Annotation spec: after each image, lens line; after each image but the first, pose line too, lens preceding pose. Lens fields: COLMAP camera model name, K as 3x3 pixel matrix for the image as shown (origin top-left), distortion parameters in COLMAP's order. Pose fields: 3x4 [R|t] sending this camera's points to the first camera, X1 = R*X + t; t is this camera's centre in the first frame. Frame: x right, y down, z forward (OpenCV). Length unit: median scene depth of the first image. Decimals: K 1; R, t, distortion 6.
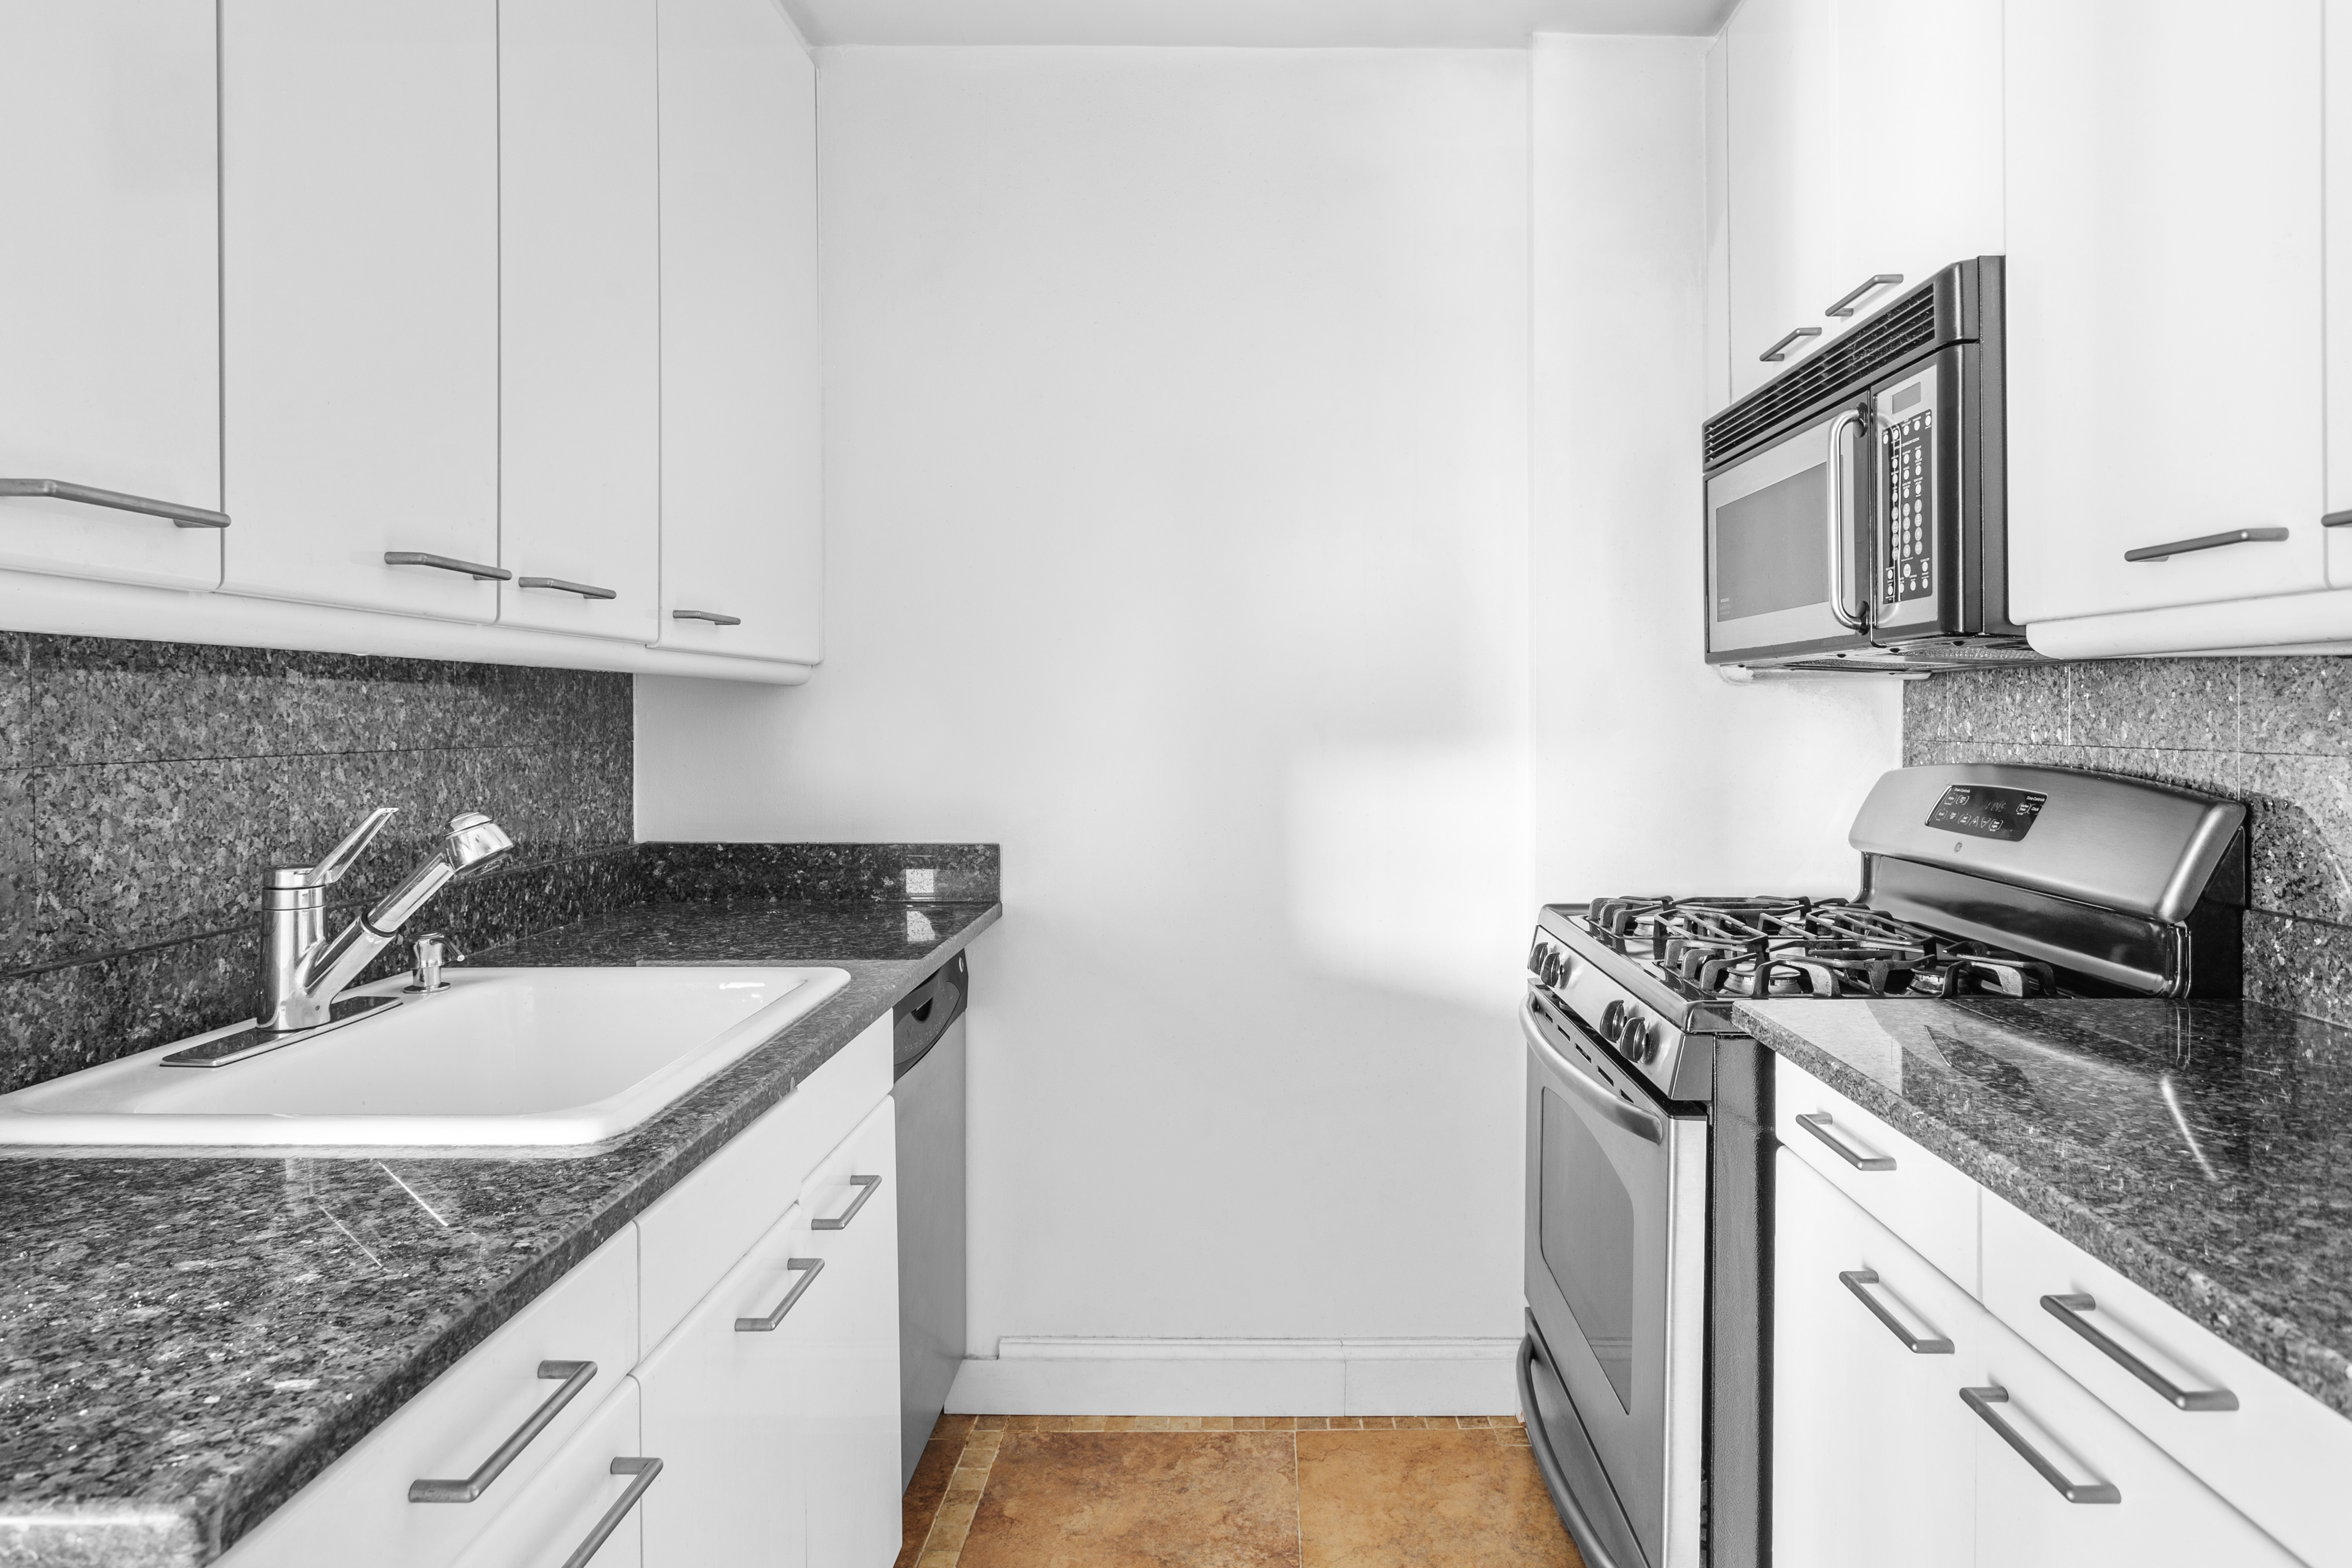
lens RADIAL K [[1300.8, 0, 1181.5], [0, 1300.8, 717.7], [0, 0, 1]] dist [0.000641, 0.000627]
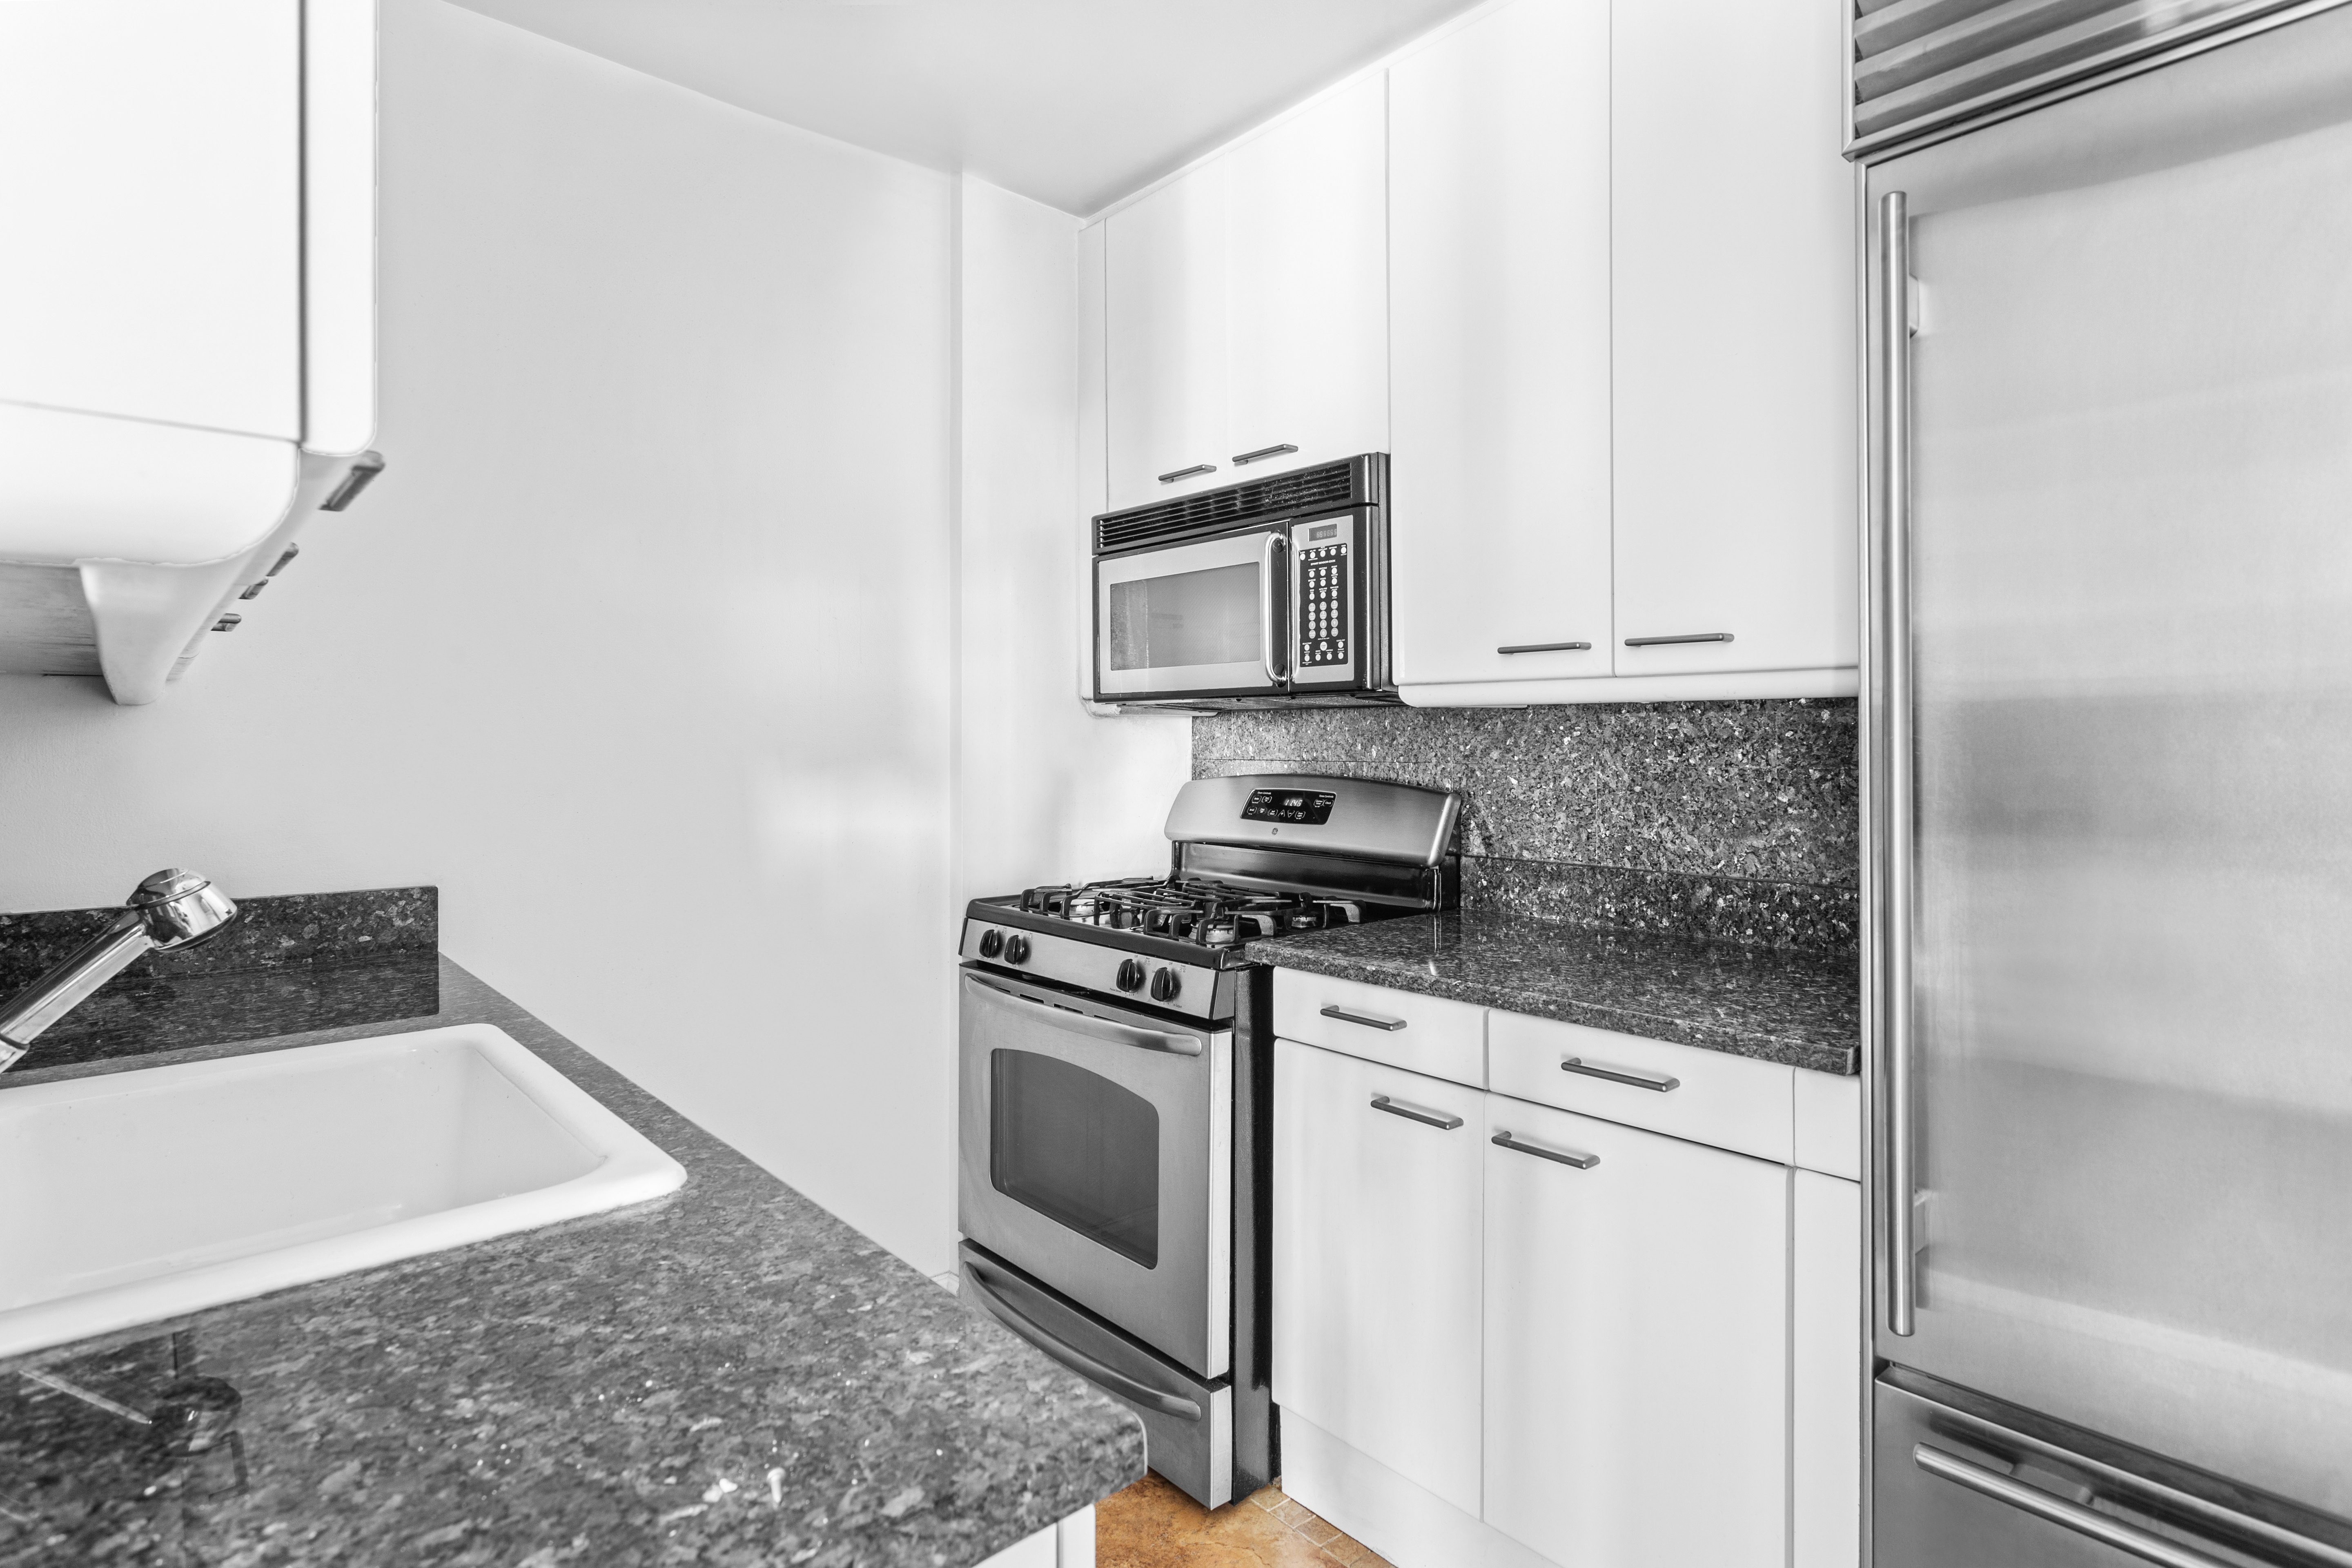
lens RADIAL K [[1222.1, 0, 1175.6], [0, 1222.1, 734.7], [0, 0, 1]] dist [0.002559, 0.000855]
pose [[0.741931, 0.004360, 0.670462, -0.528605], [0.001194, 0.999969, -0.007825, 0.000974], [-0.670475, 0.006606, 0.741902, 0.060863]]
